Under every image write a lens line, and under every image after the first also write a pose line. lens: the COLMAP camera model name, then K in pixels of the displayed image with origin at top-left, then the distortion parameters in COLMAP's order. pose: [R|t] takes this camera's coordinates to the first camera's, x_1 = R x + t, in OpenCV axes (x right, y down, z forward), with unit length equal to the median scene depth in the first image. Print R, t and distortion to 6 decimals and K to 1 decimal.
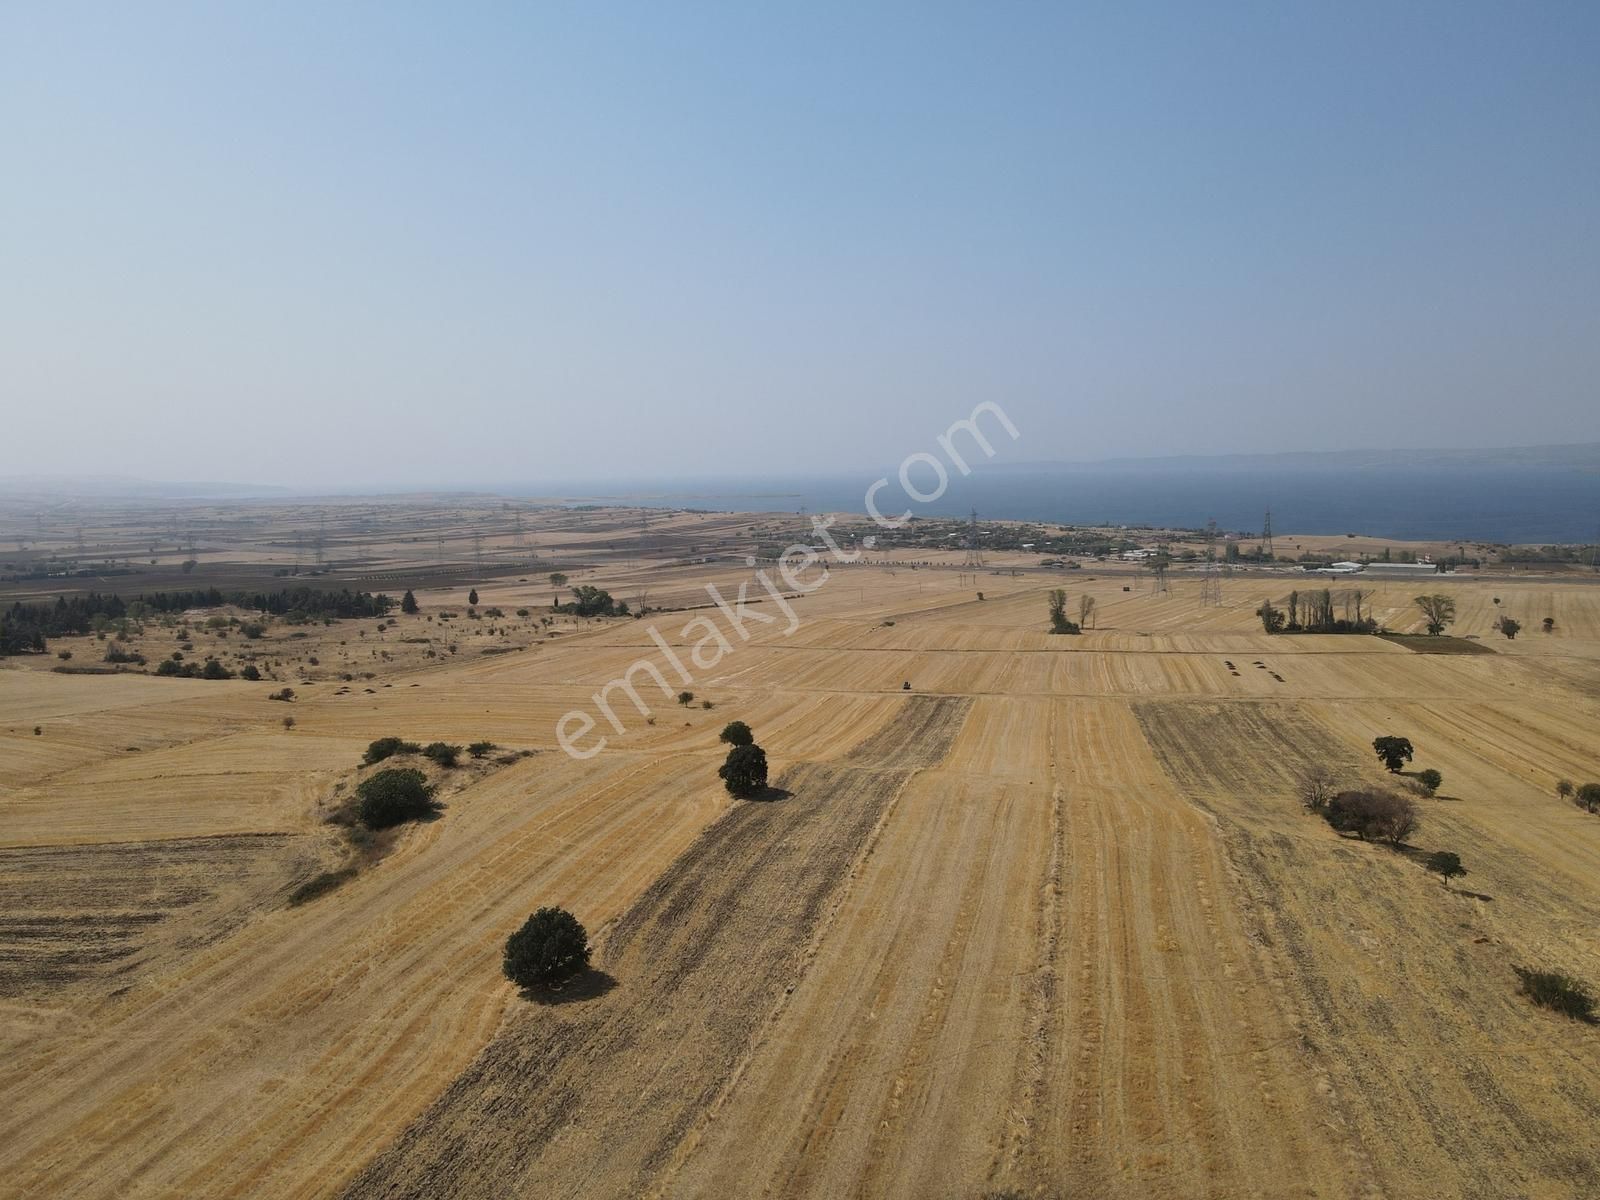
lens RADIAL K [[1166.9, 0, 794.1], [0, 1166.9, 592.9], [0, 0, 1]] dist [0.005921, 0.019847]
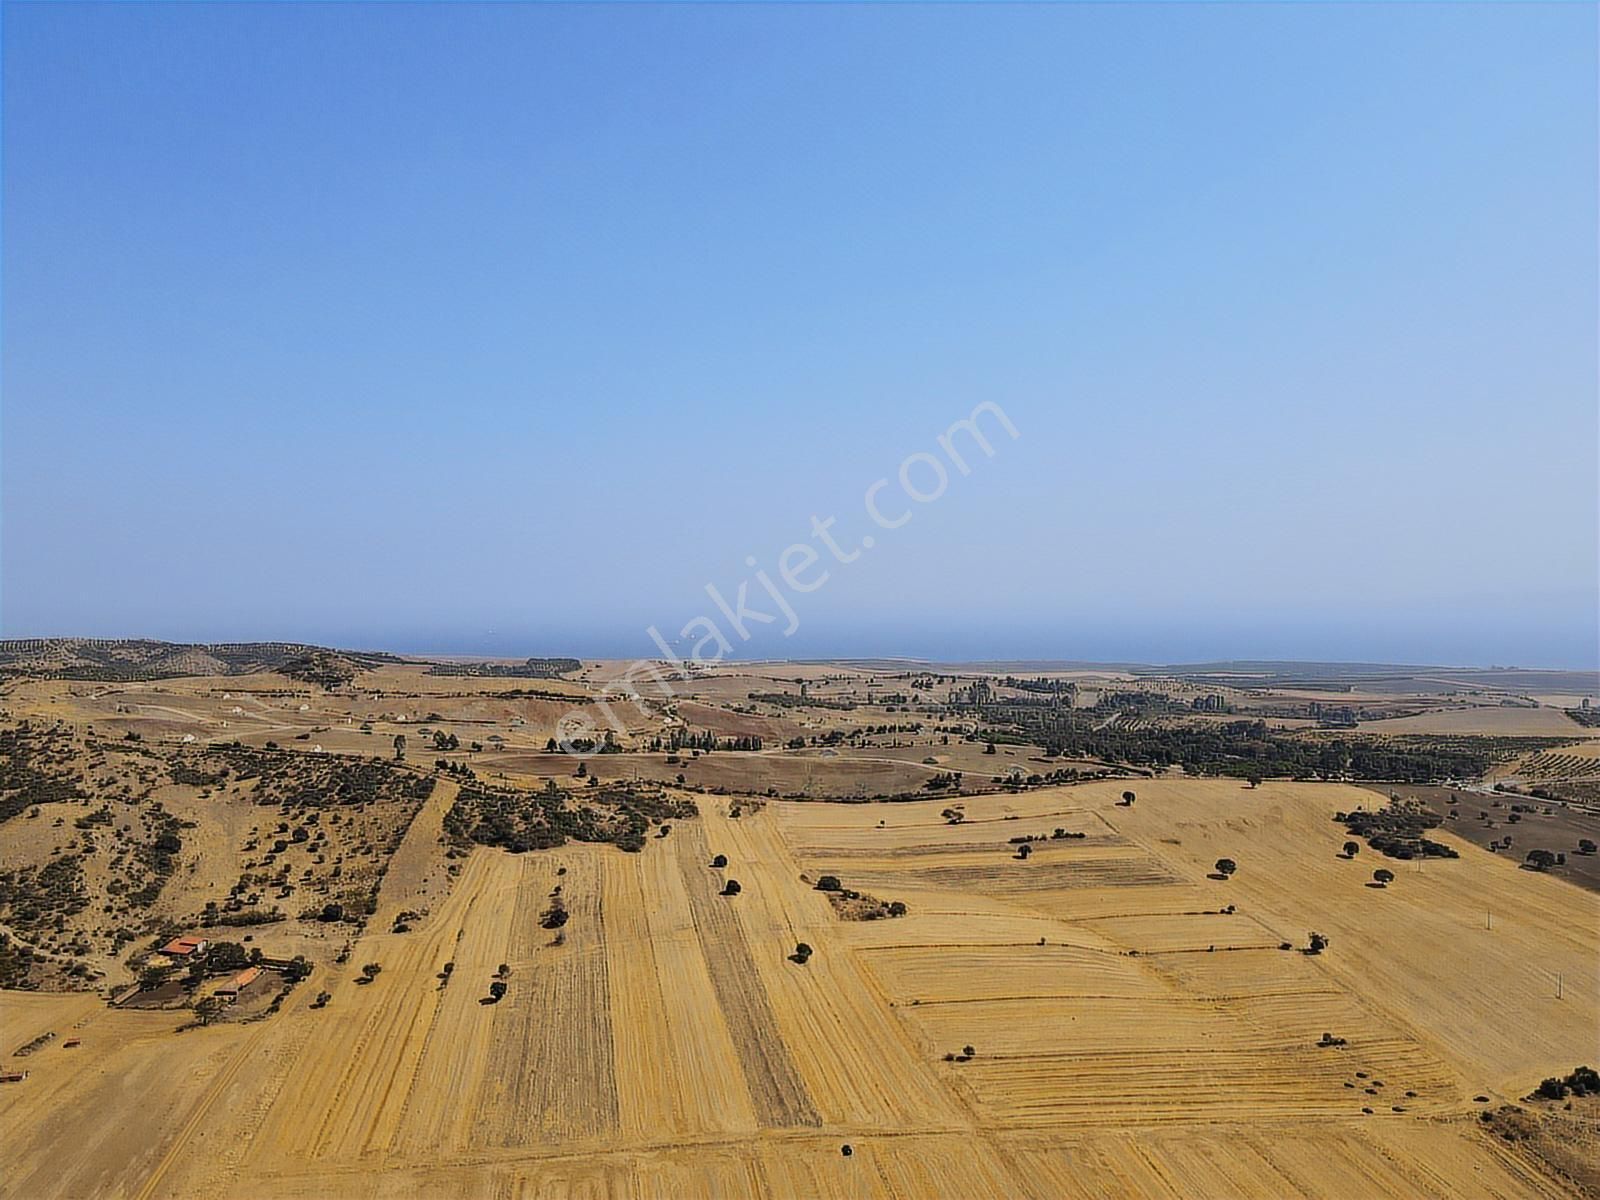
lens RADIAL K [[1166.9, 0, 796.0], [0, 1166.9, 596.6], [0, 0, 1]] dist [0.005921, 0.019847]
pose [[-0.914610, 0.029803, -0.403237, 0.560467], [-0.012403, 0.994743, 0.101652, -0.512671], [0.404146, 0.097974, -0.909432, 2.008427]]
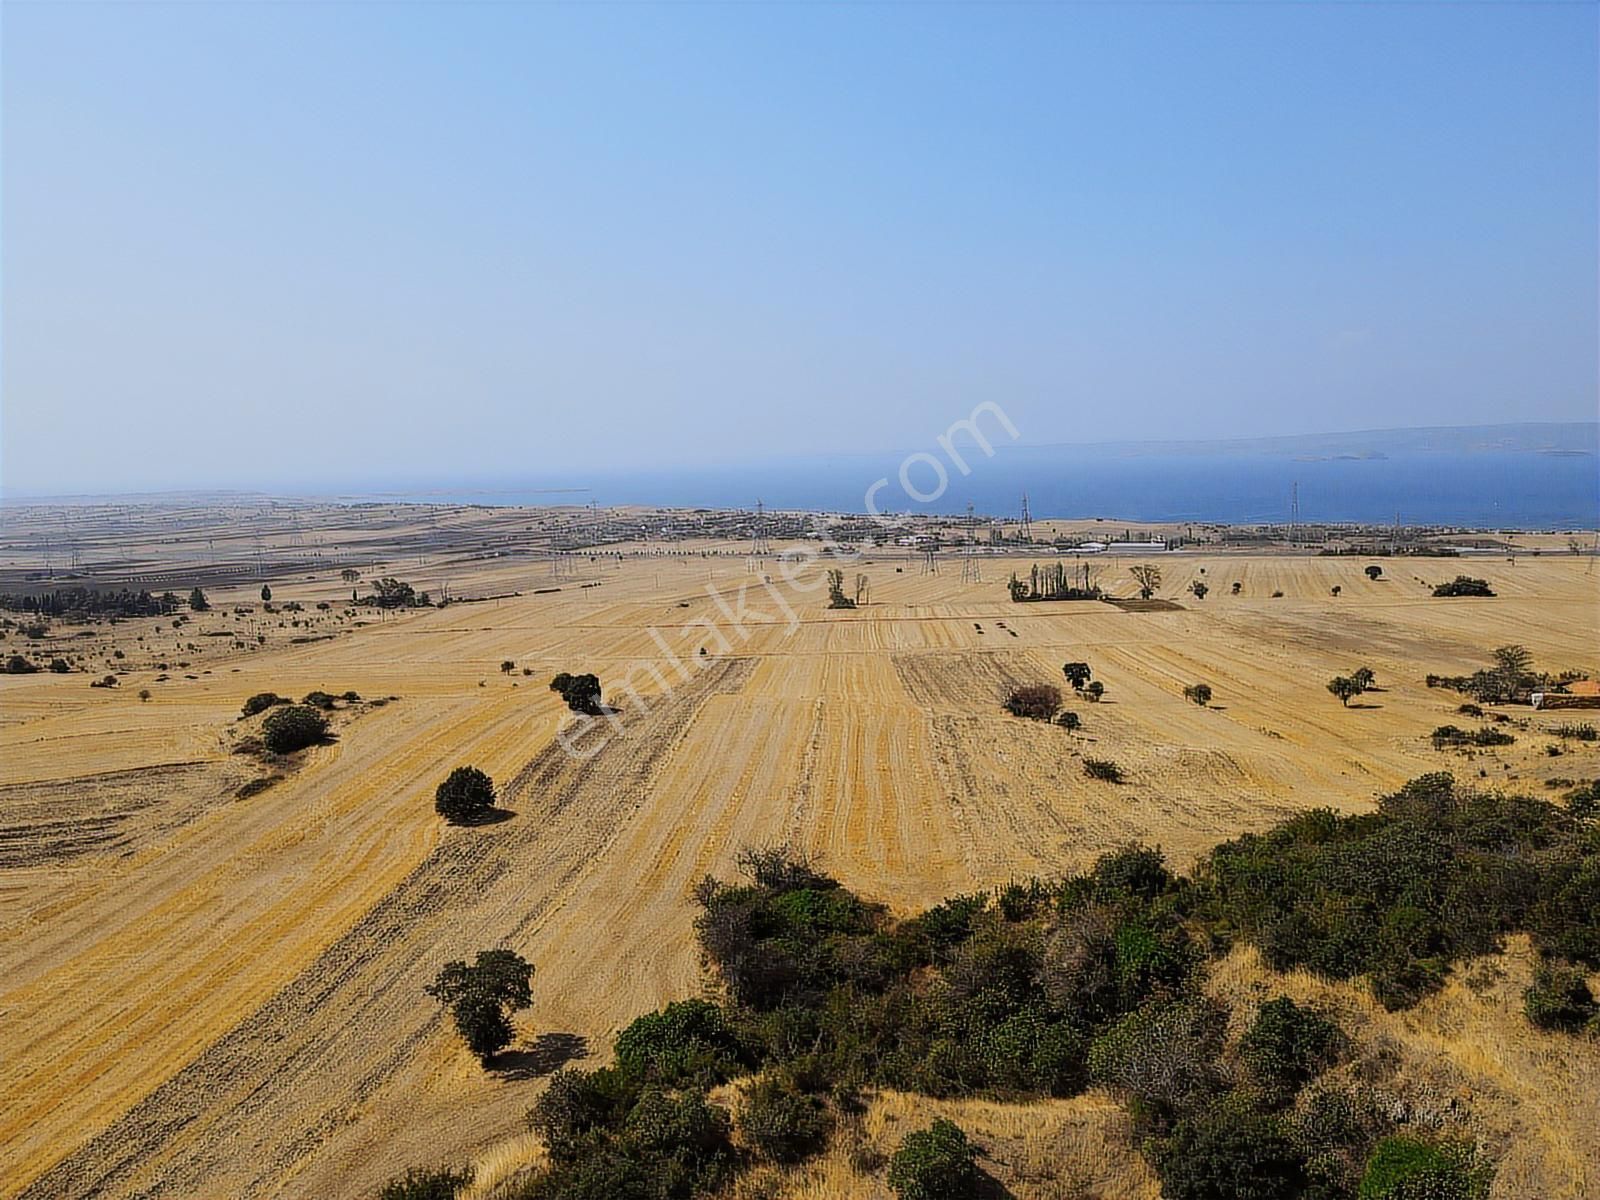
lens RADIAL K [[1166.9, 0, 792.3], [0, 1166.9, 590.1], [0, 0, 1]] dist [0.005921, 0.019847]
pose [[0.983942, -0.026927, 0.176444, -0.019380], [0.026384, 0.999637, 0.005426, 0.017580], [-0.176526, -0.000684, 0.984296, -0.152303]]
